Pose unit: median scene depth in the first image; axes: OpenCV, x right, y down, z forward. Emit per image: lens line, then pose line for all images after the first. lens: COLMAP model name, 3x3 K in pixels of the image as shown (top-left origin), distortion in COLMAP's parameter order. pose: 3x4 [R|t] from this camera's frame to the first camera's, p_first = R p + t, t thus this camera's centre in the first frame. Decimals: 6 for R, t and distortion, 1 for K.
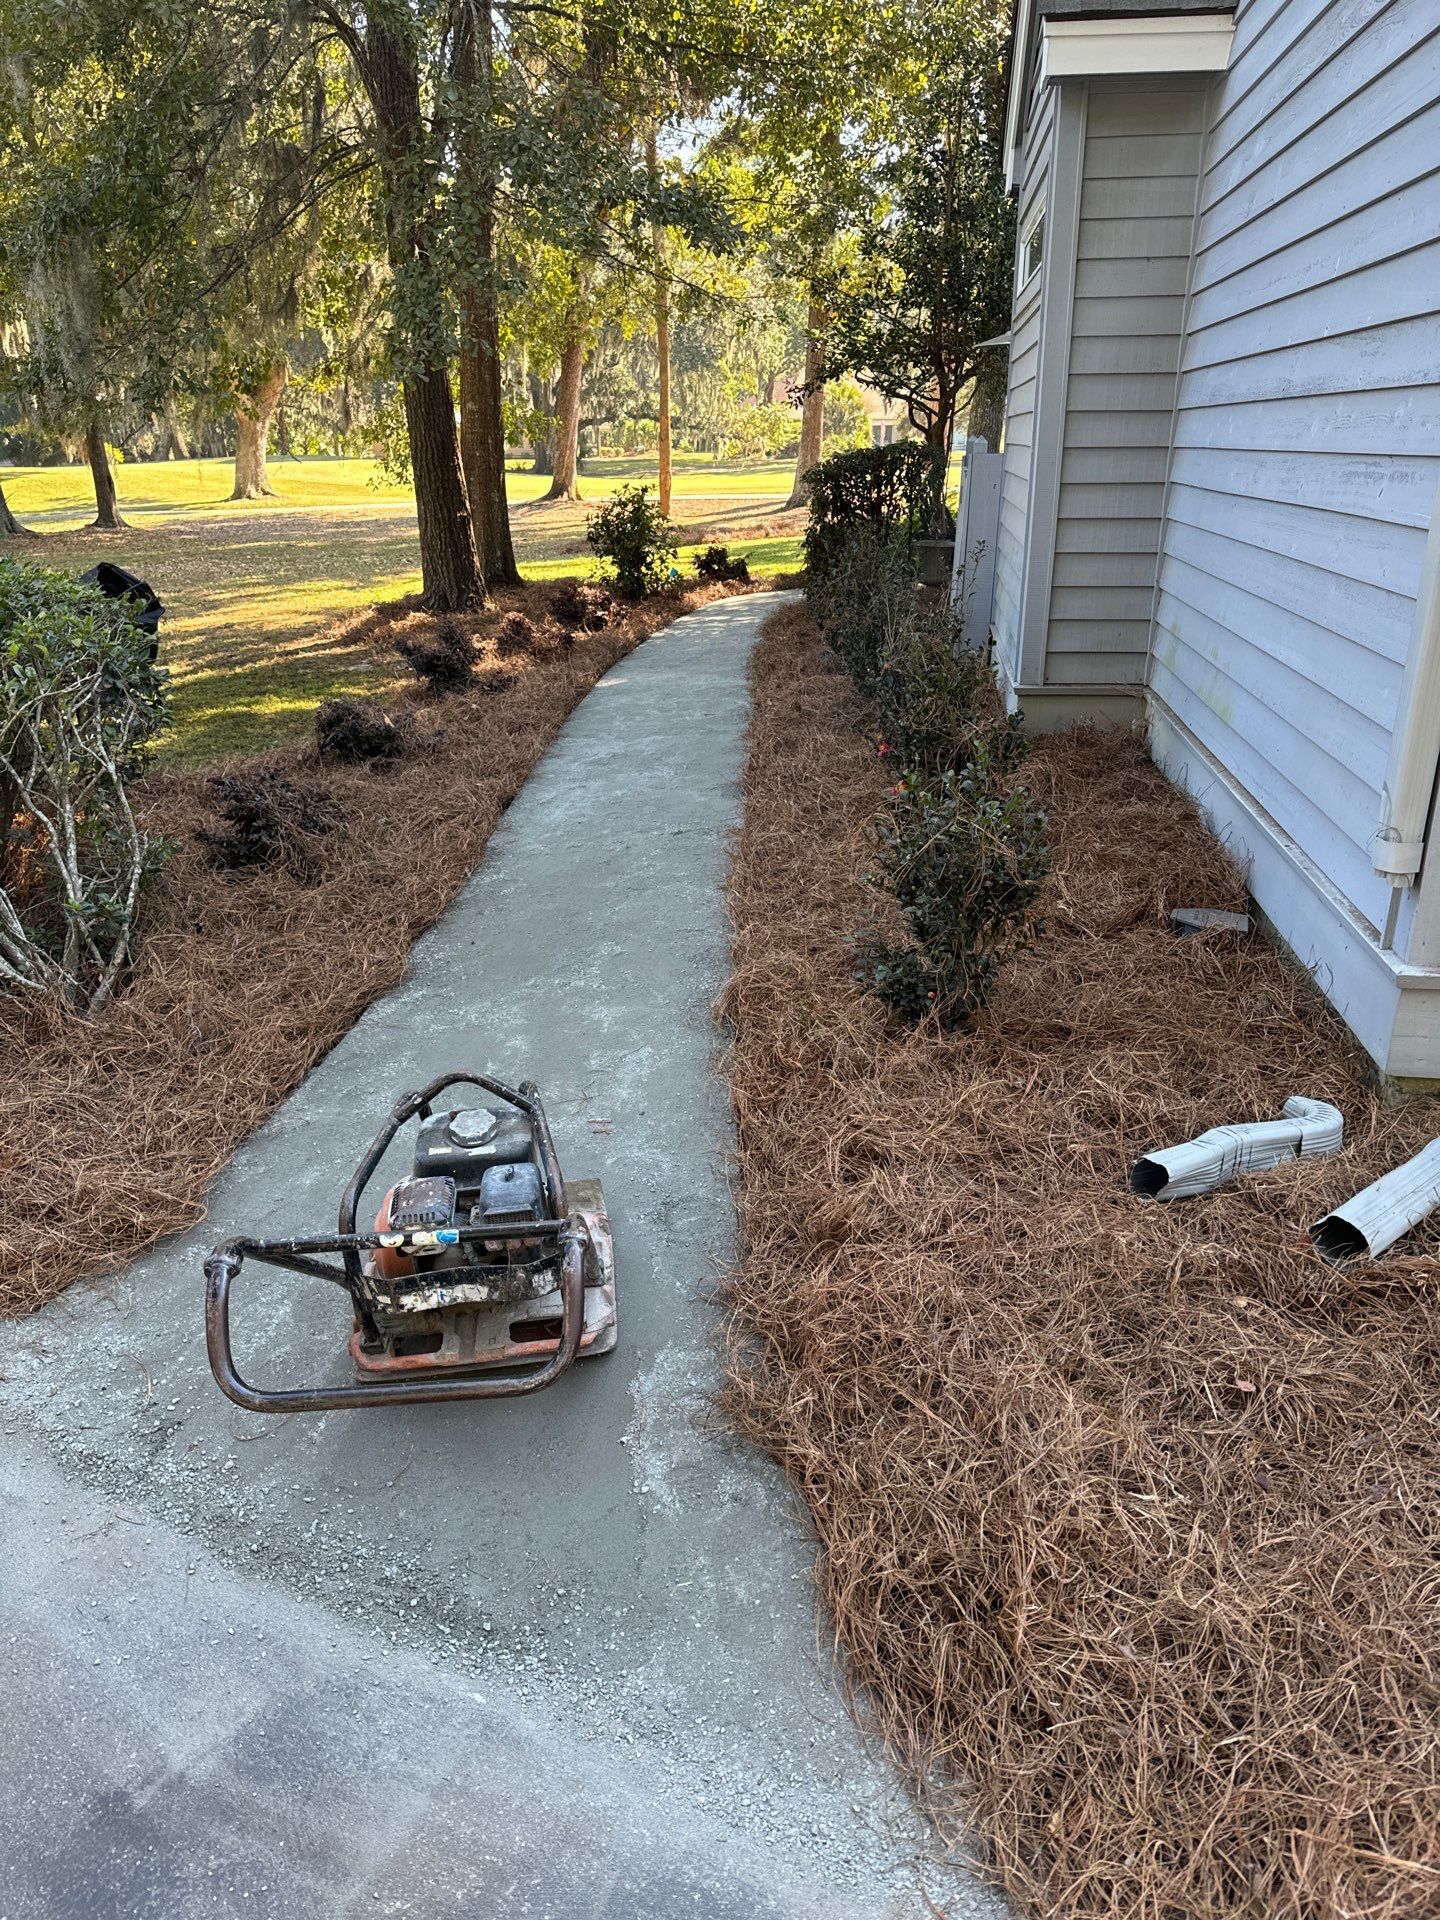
lens RADIAL K [[1375.4, 0, 720.0], [0, 1375.4, 960.0], [0, 0, 1]] dist [0.142116, -0.195880]
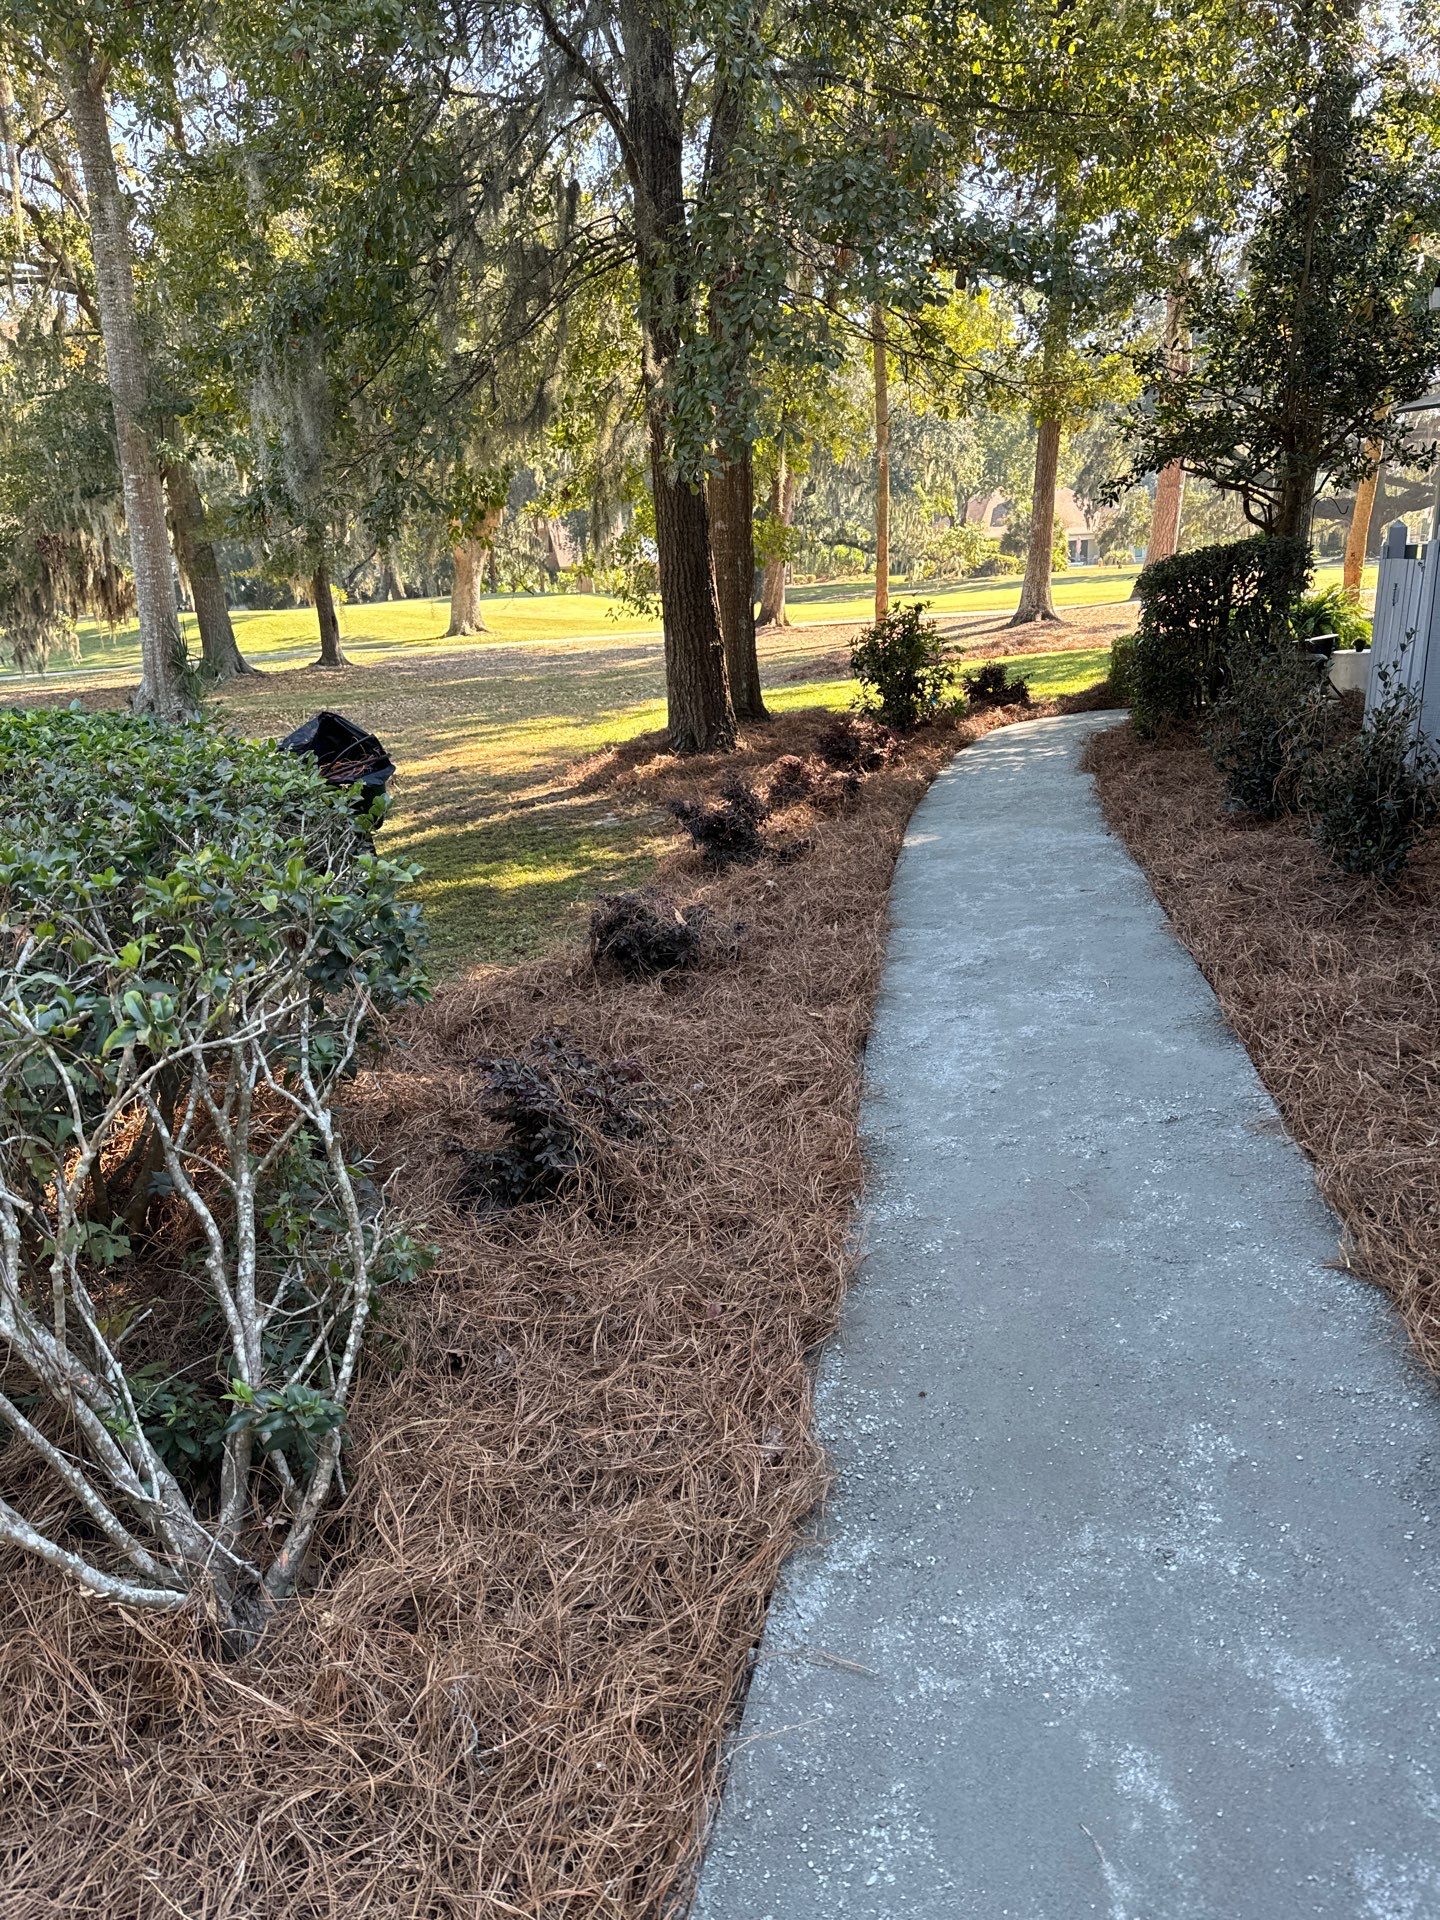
lens RADIAL K [[1365.8, 0, 720.0], [0, 1365.8, 960.0], [0, 0, 1]] dist [0.234516, -0.458219]
pose [[0.991621, 0.002204, -0.129166, -0.069787], [-0.012609, 0.996732, -0.079793, -0.051560], [0.128568, 0.080753, 0.988407, 0.158891]]
